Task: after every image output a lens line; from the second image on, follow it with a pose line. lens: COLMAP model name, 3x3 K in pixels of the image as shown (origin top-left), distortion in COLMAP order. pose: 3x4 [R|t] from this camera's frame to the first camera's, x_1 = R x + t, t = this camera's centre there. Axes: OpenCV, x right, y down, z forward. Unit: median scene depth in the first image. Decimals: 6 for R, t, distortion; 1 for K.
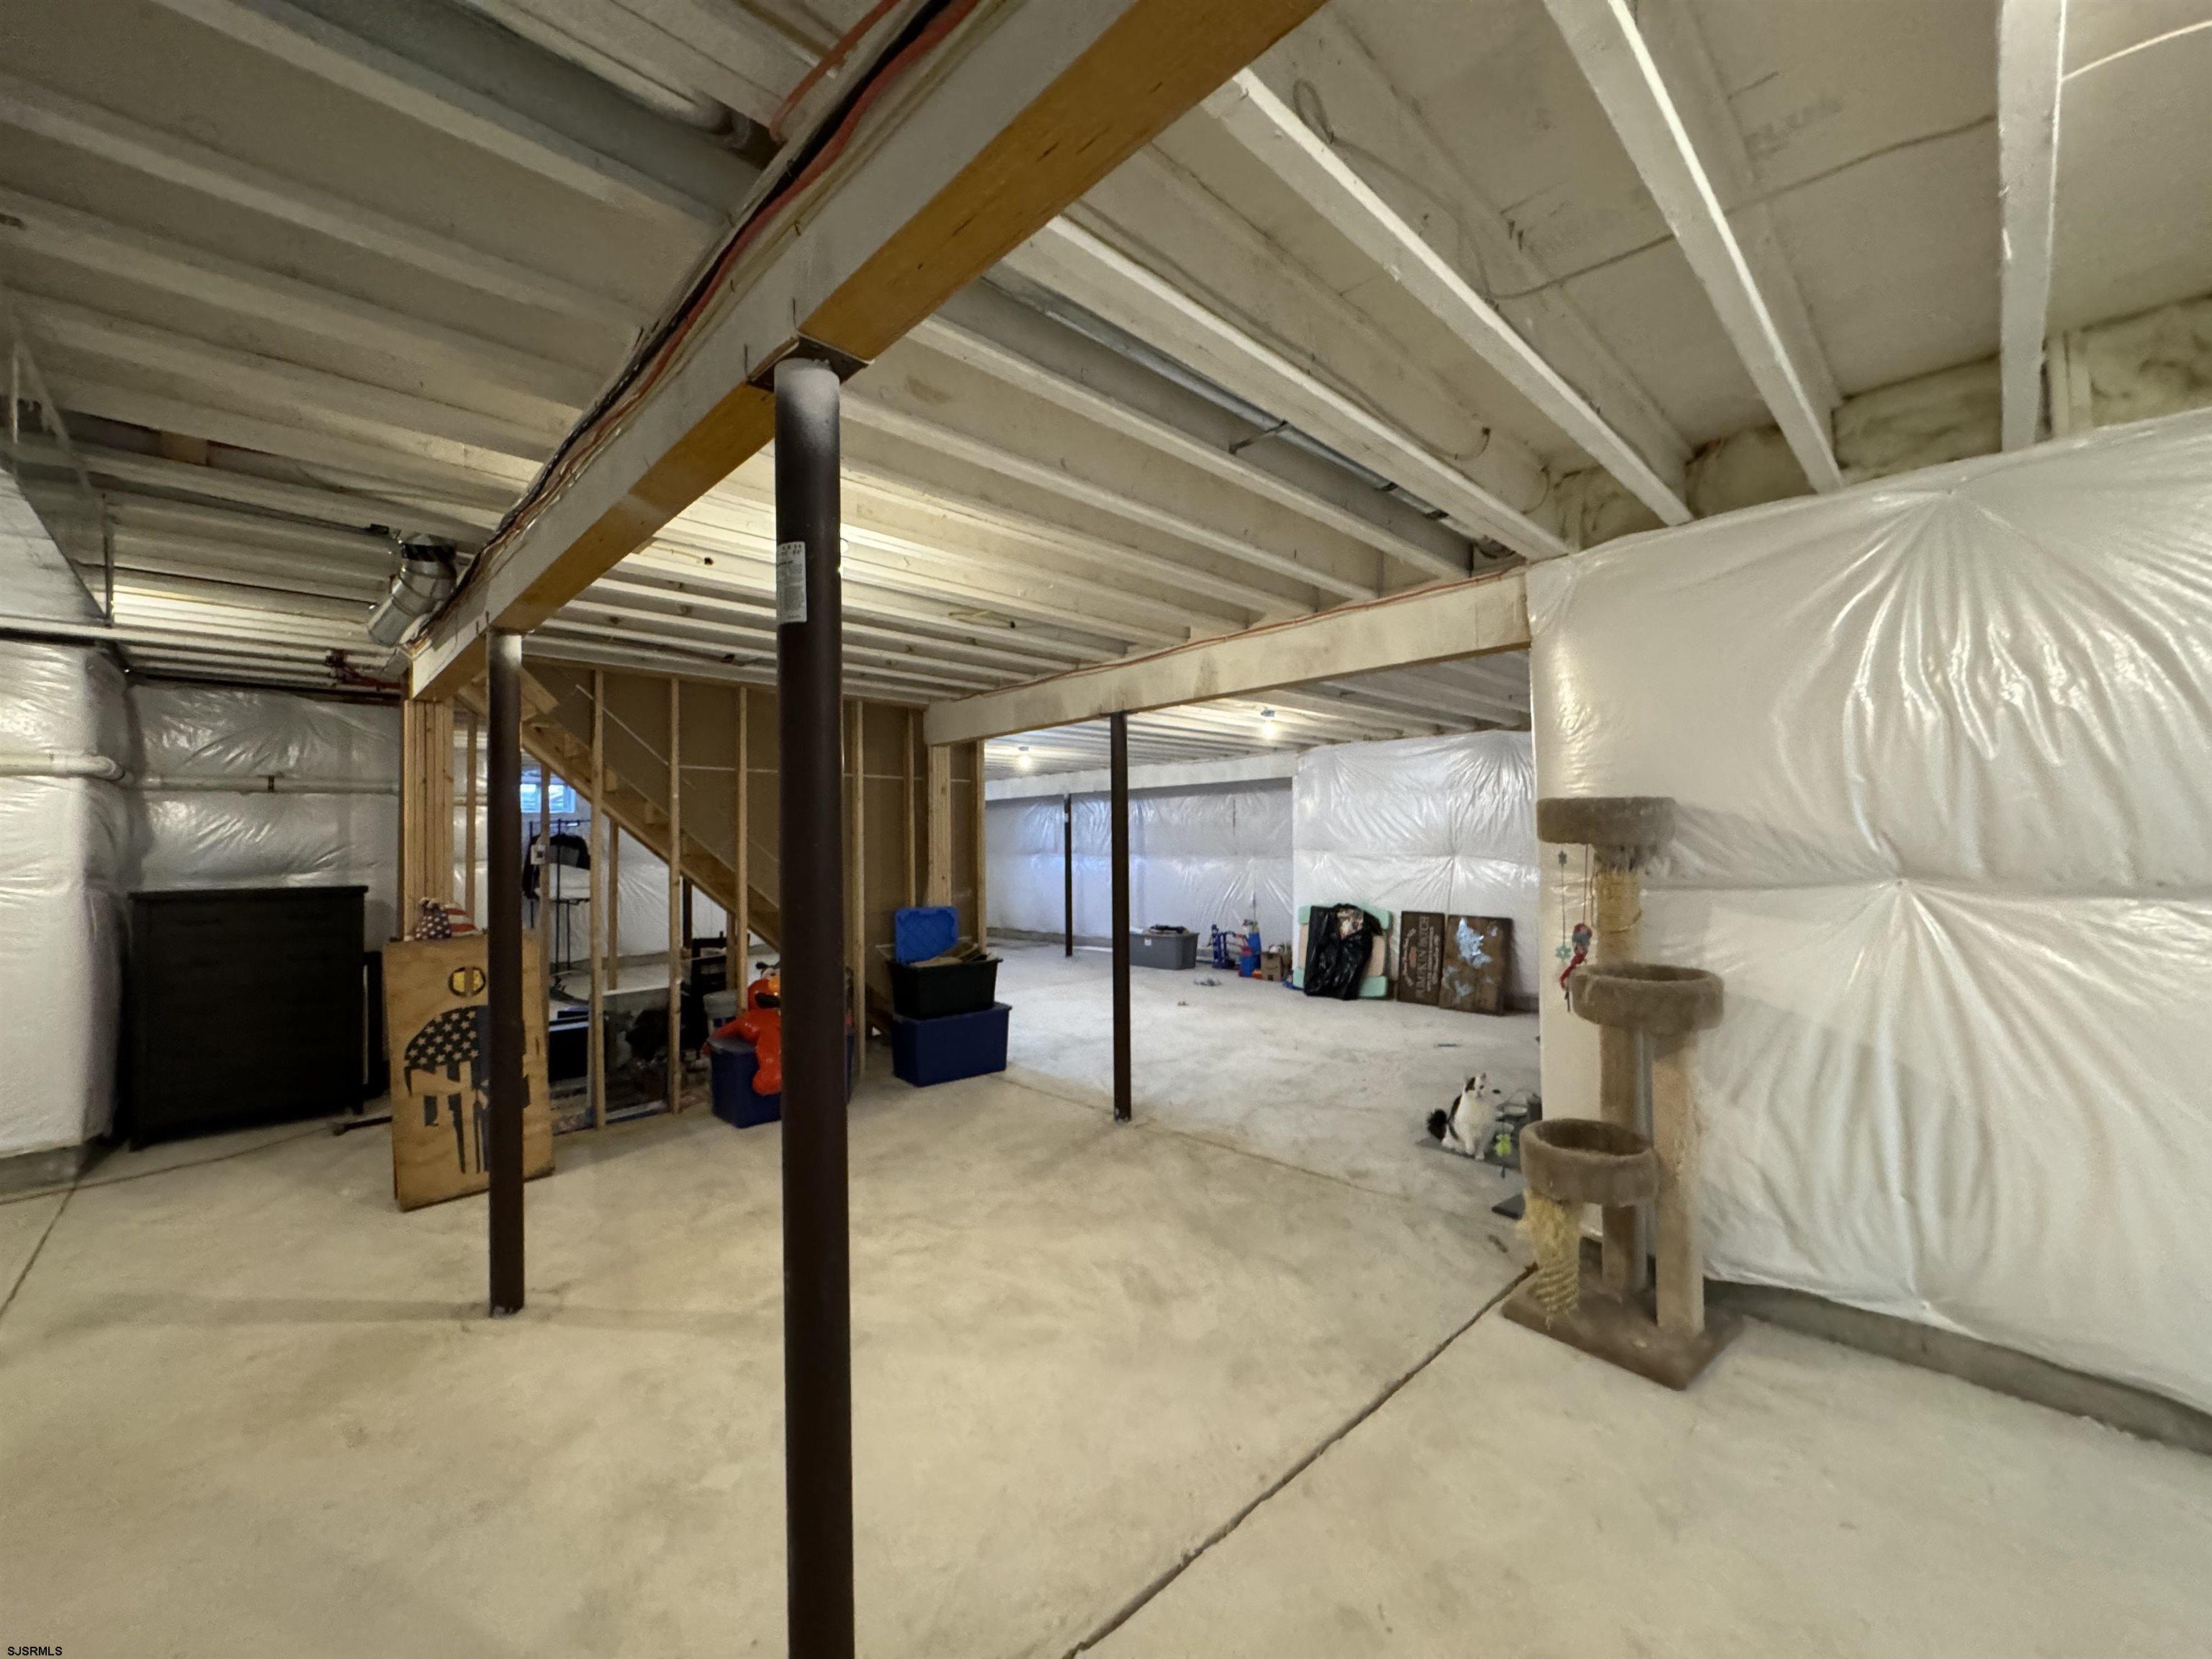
lens RADIAL K [[888.3, 0, 1108.0], [0, 888.3, 826.5], [0, 0, 1]] dist [-0.001306, -0.000183]
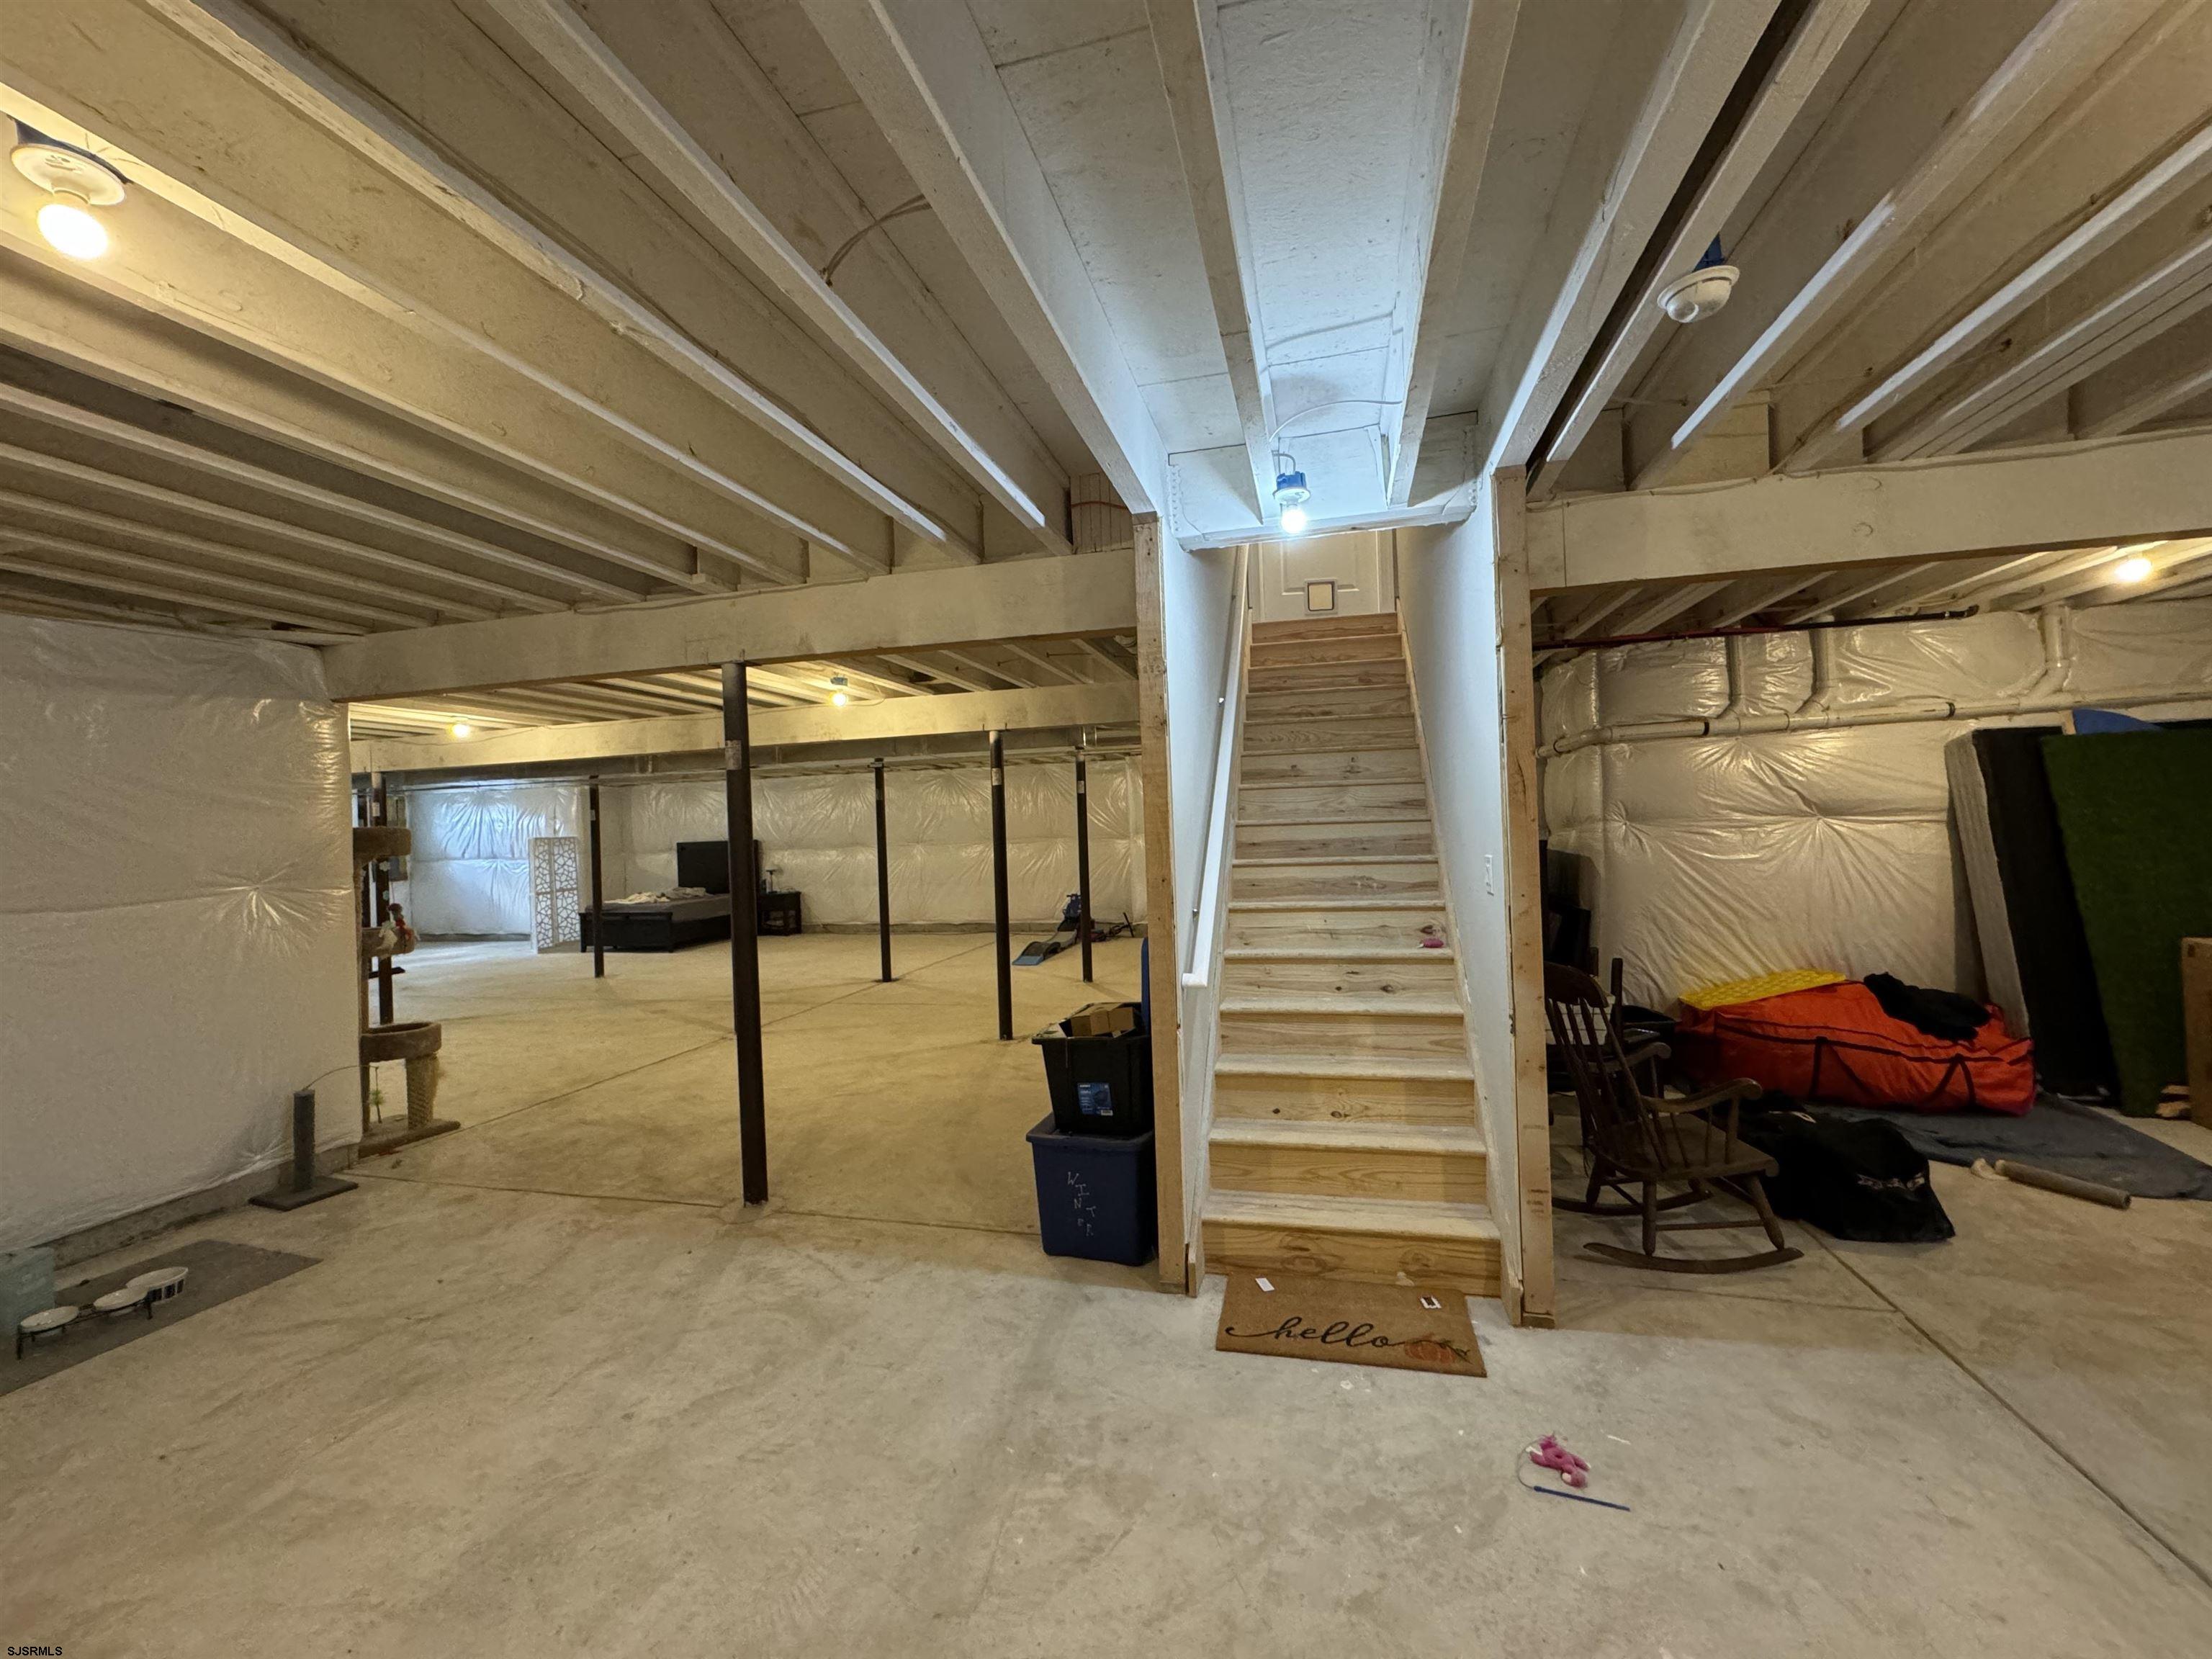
lens RADIAL K [[888.3, 0, 1108.0], [0, 888.3, 826.5], [0, 0, 1]] dist [-0.001306, -0.000183]
pose [[-0.850579, 0.045970, -0.523834, 0.158979], [0.064695, 0.997752, -0.017489, 0.047333], [0.521852, -0.048766, -0.851641, 2.021153]]
